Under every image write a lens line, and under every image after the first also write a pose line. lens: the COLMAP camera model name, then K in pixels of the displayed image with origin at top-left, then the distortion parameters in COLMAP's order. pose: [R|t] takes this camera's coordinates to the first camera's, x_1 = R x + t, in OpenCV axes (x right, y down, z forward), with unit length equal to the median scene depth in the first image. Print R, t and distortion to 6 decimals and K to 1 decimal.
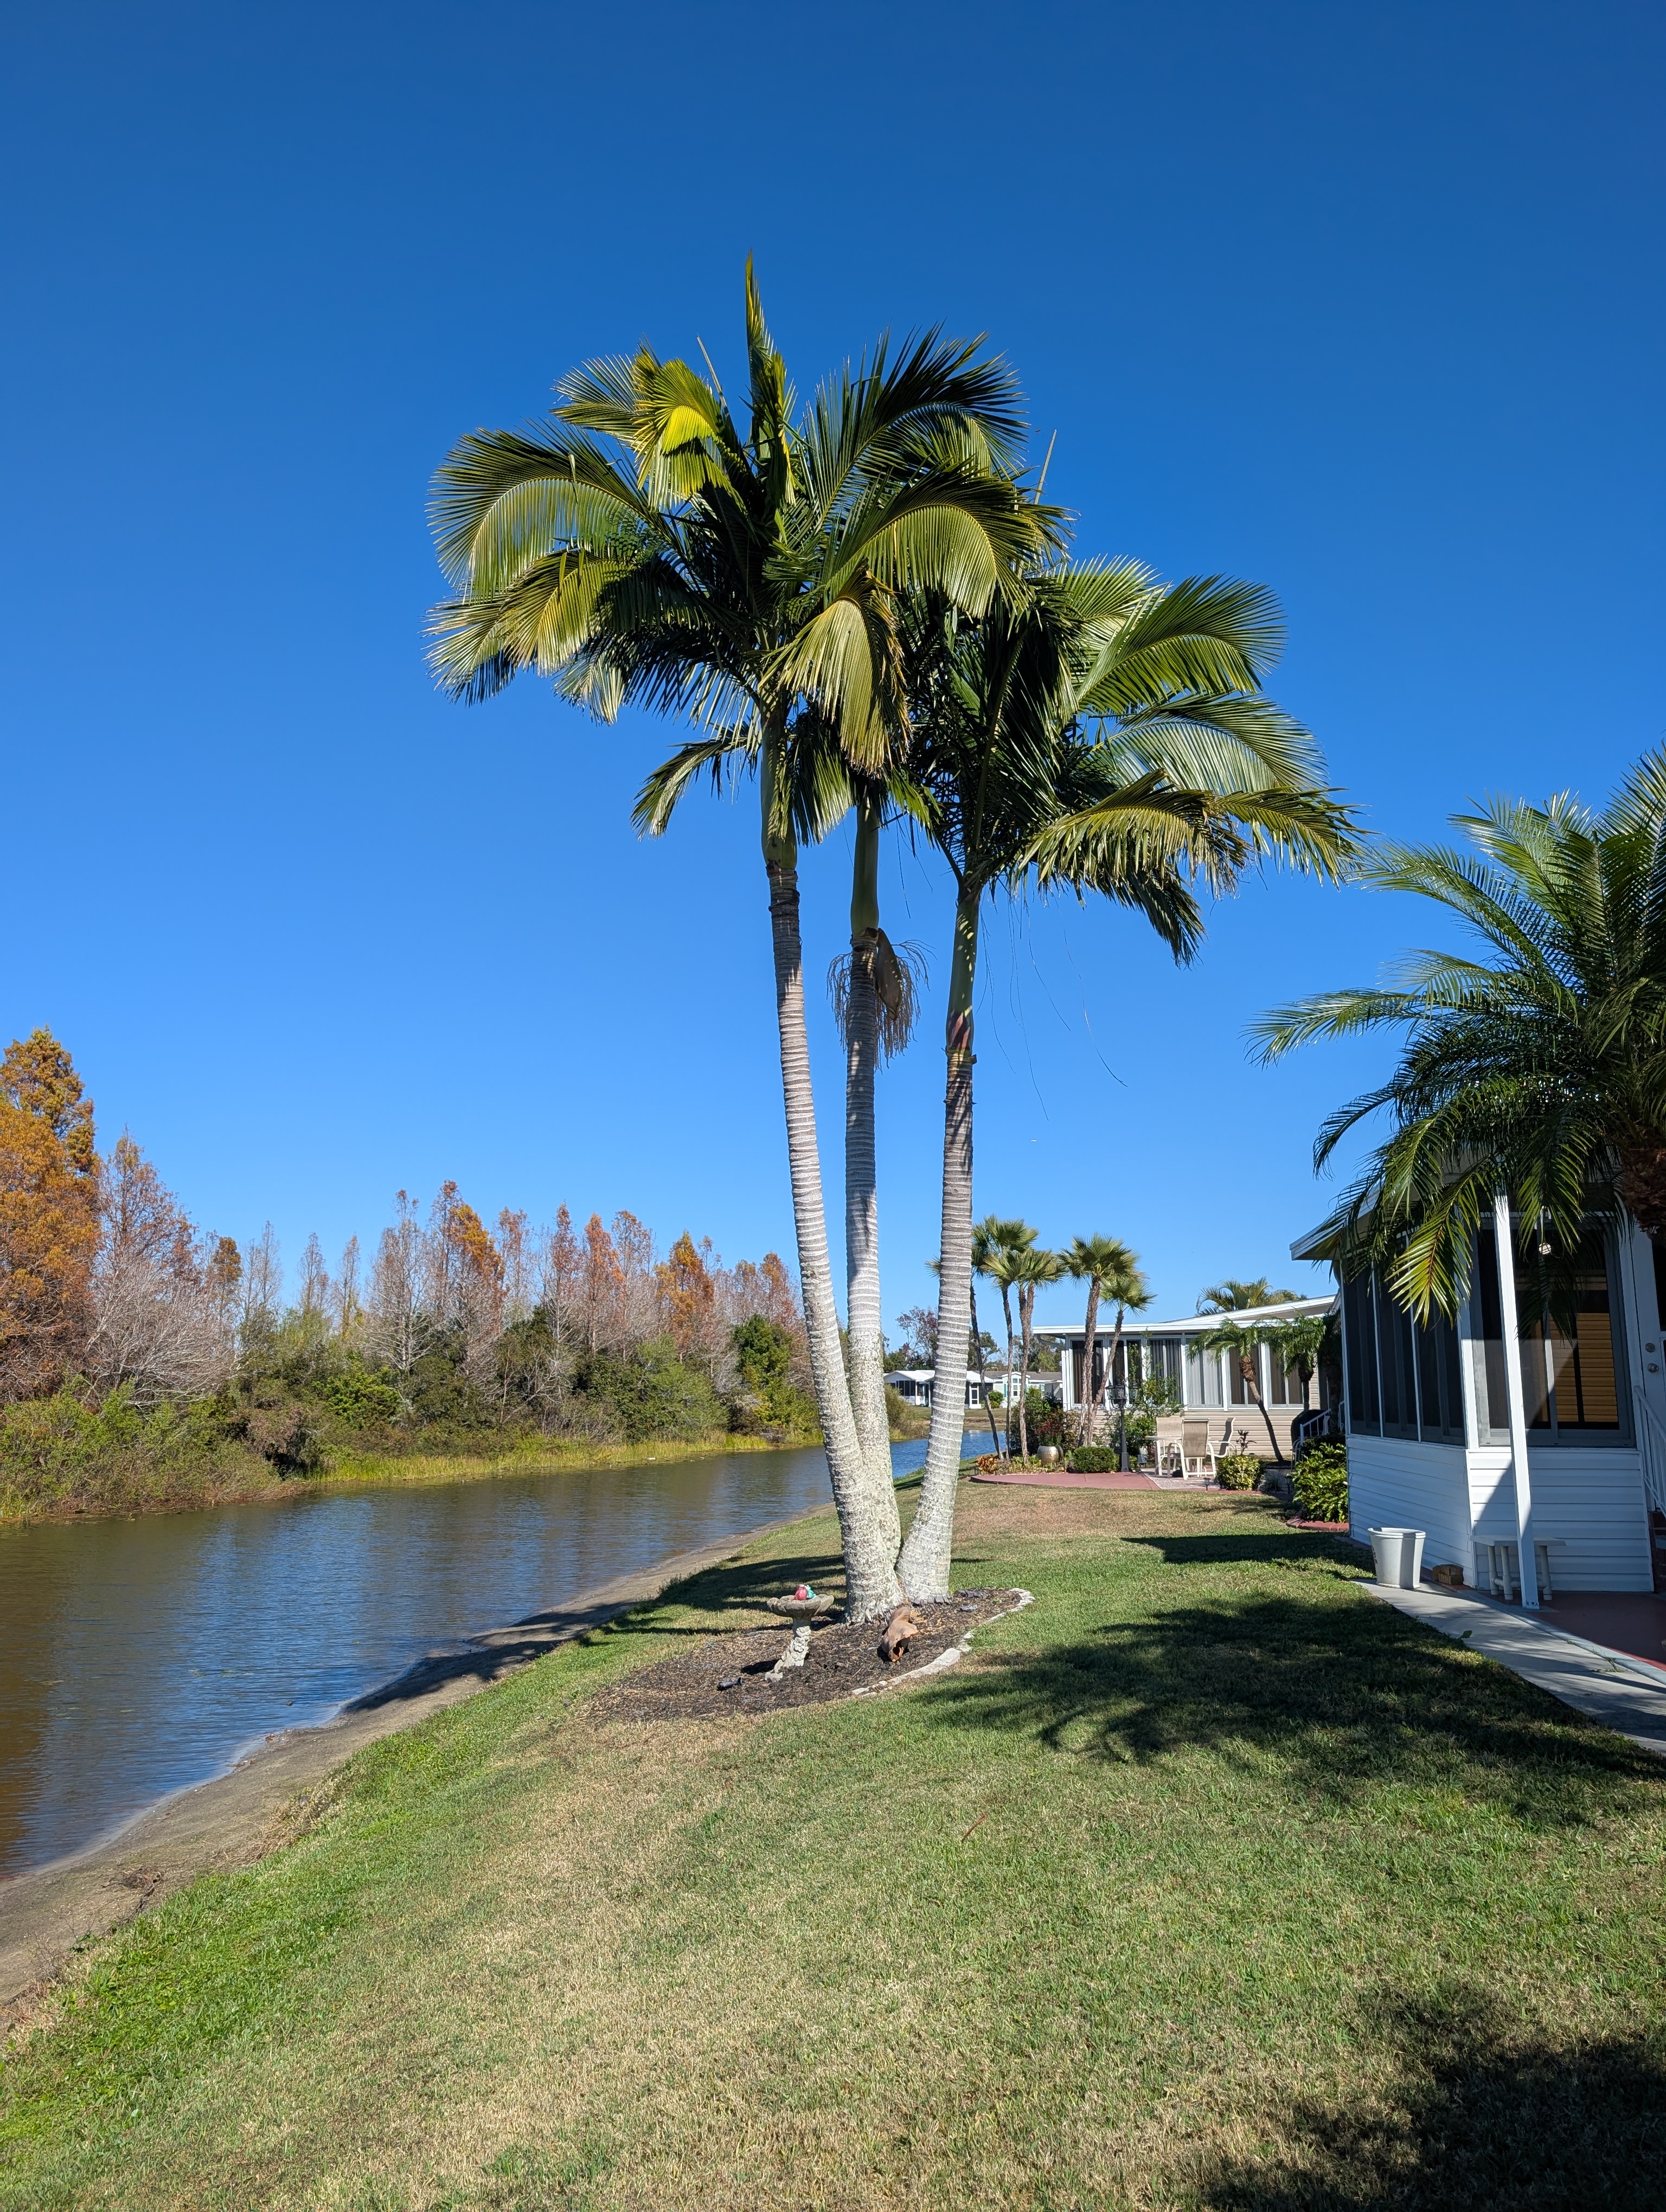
lens RADIAL K [[1537.5, 0, 829.7], [0, 1537.5, 1102.0], [0, 0, 1]] dist [-0.008357, 0.004348]
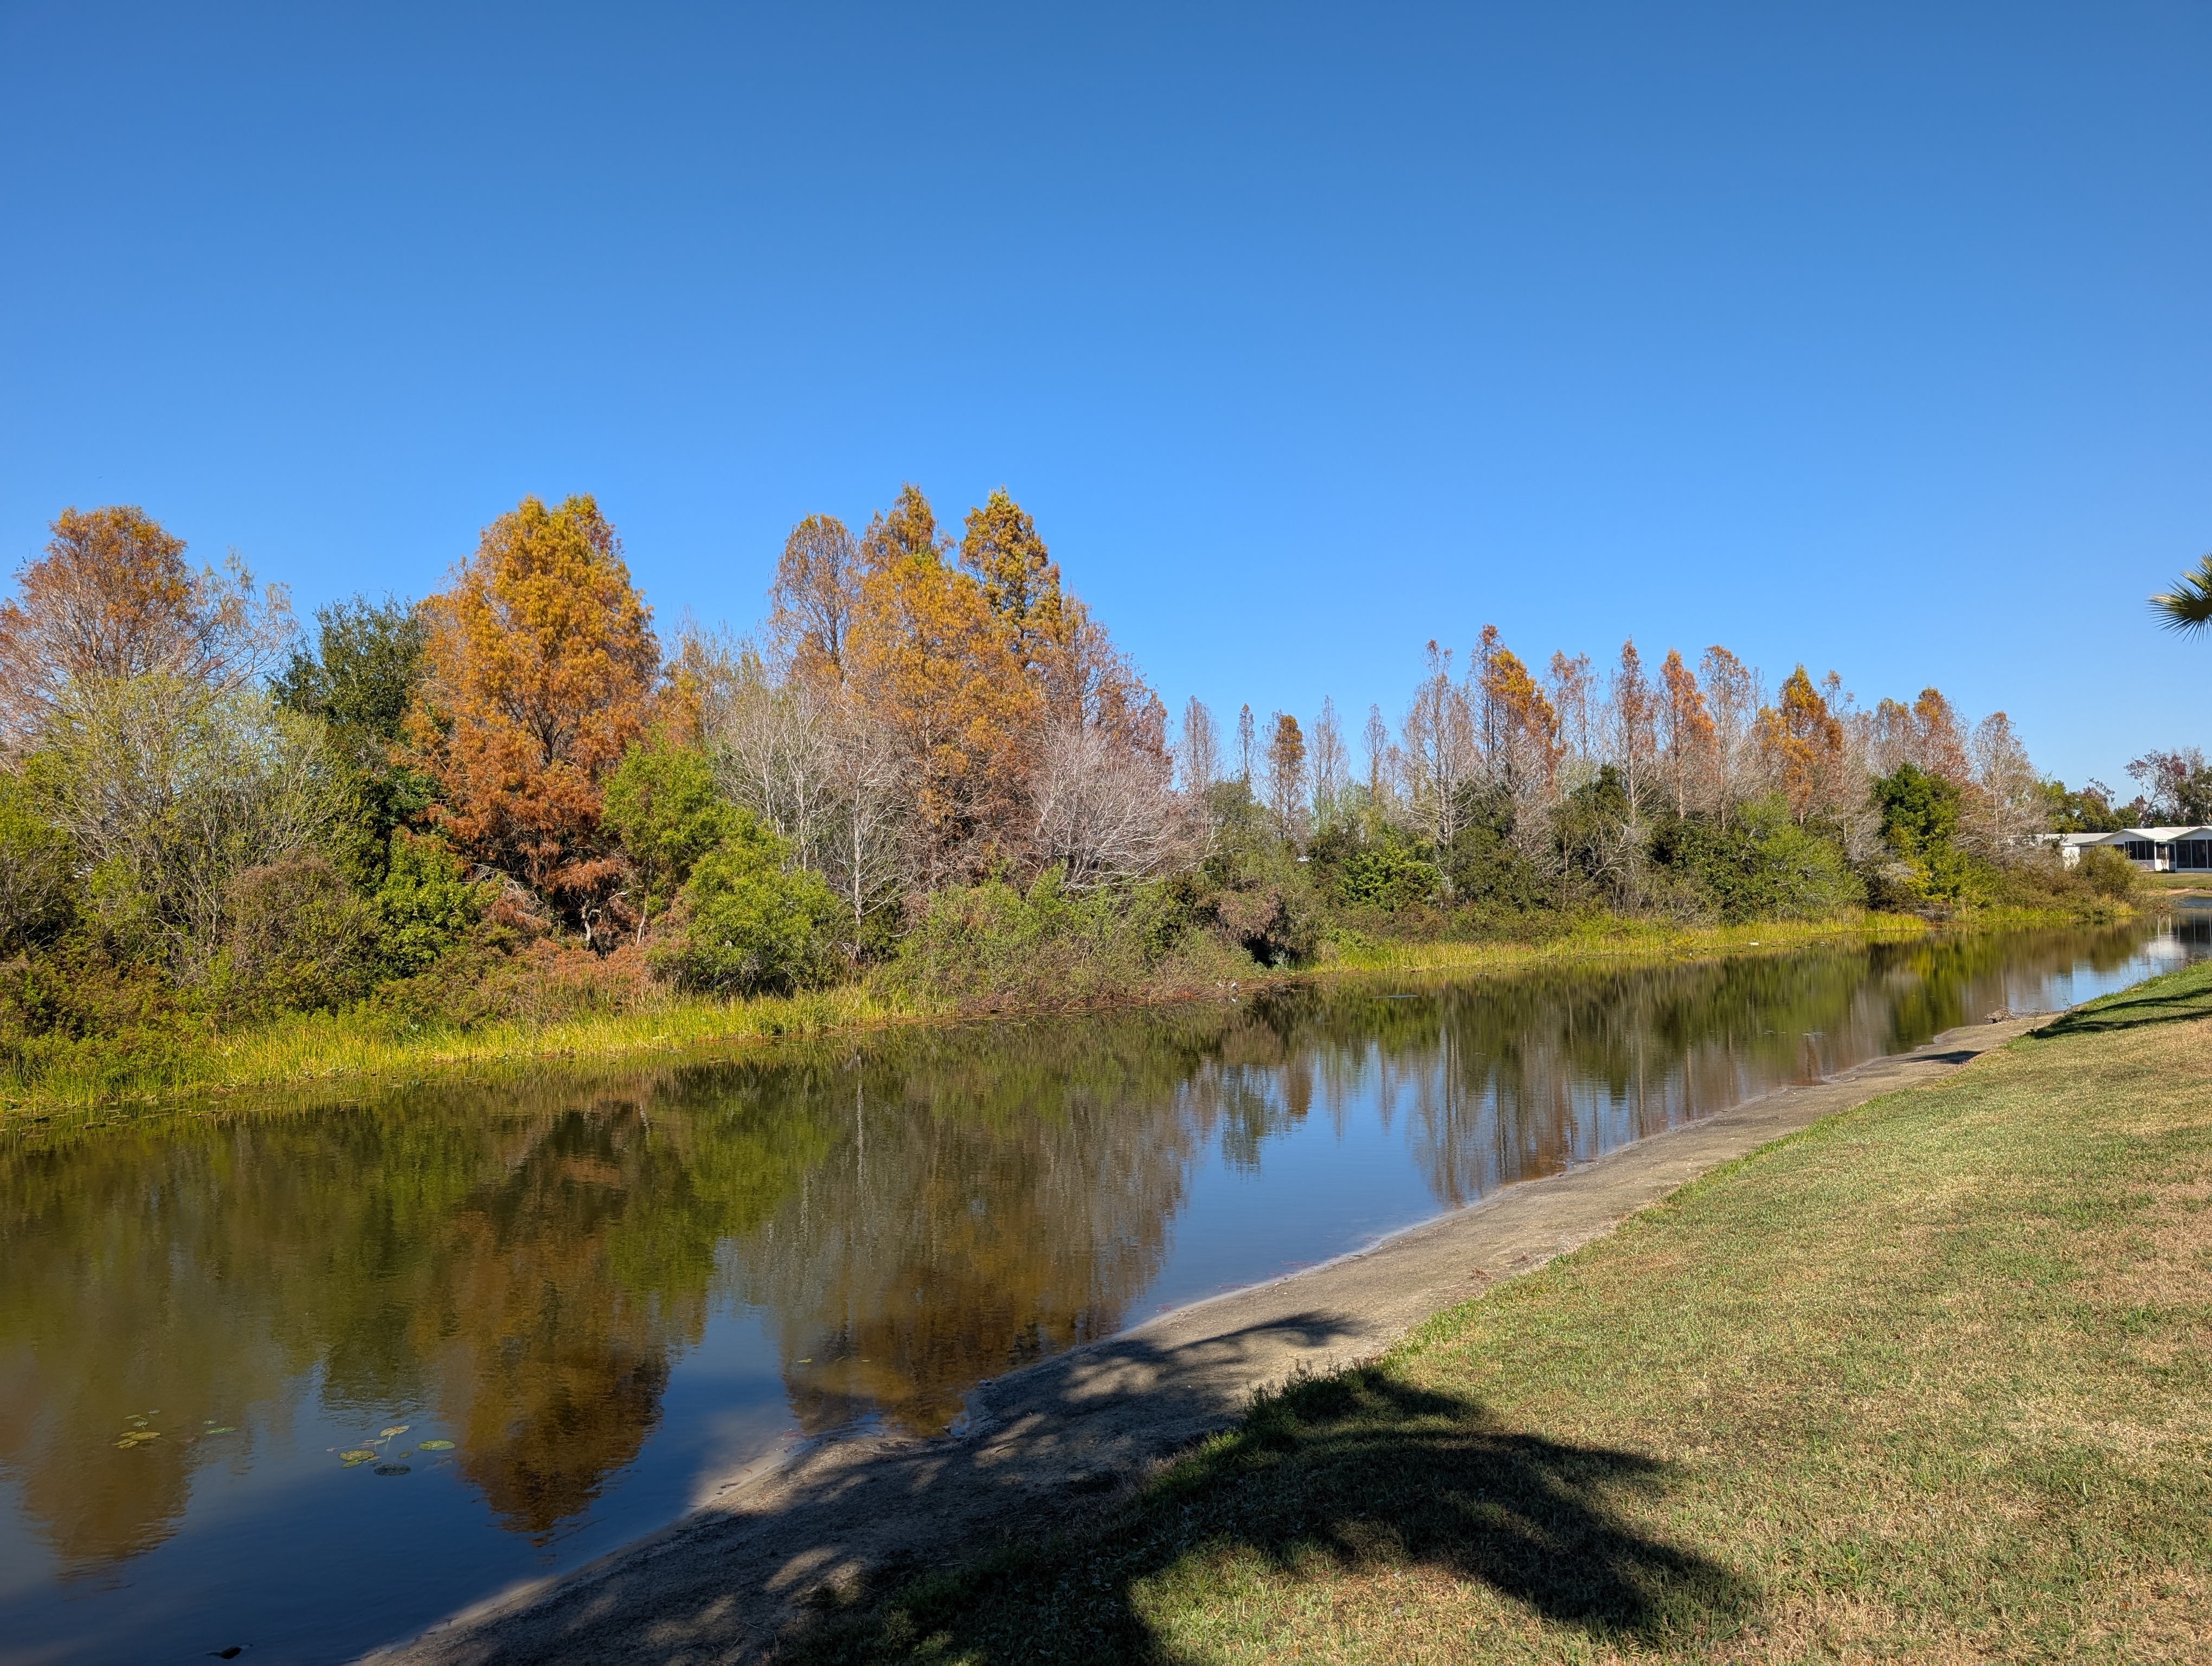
lens RADIAL K [[1537.5, 0, 1109.6], [0, 1537.5, 832.6], [0, 0, 1]] dist [-0.008357, 0.004348]
pose [[0.854453, -0.031020, -0.518602, 0.013564], [0.115020, 0.984740, 0.130605, 0.027837], [0.506637, -0.171245, 0.844982, 0.142649]]
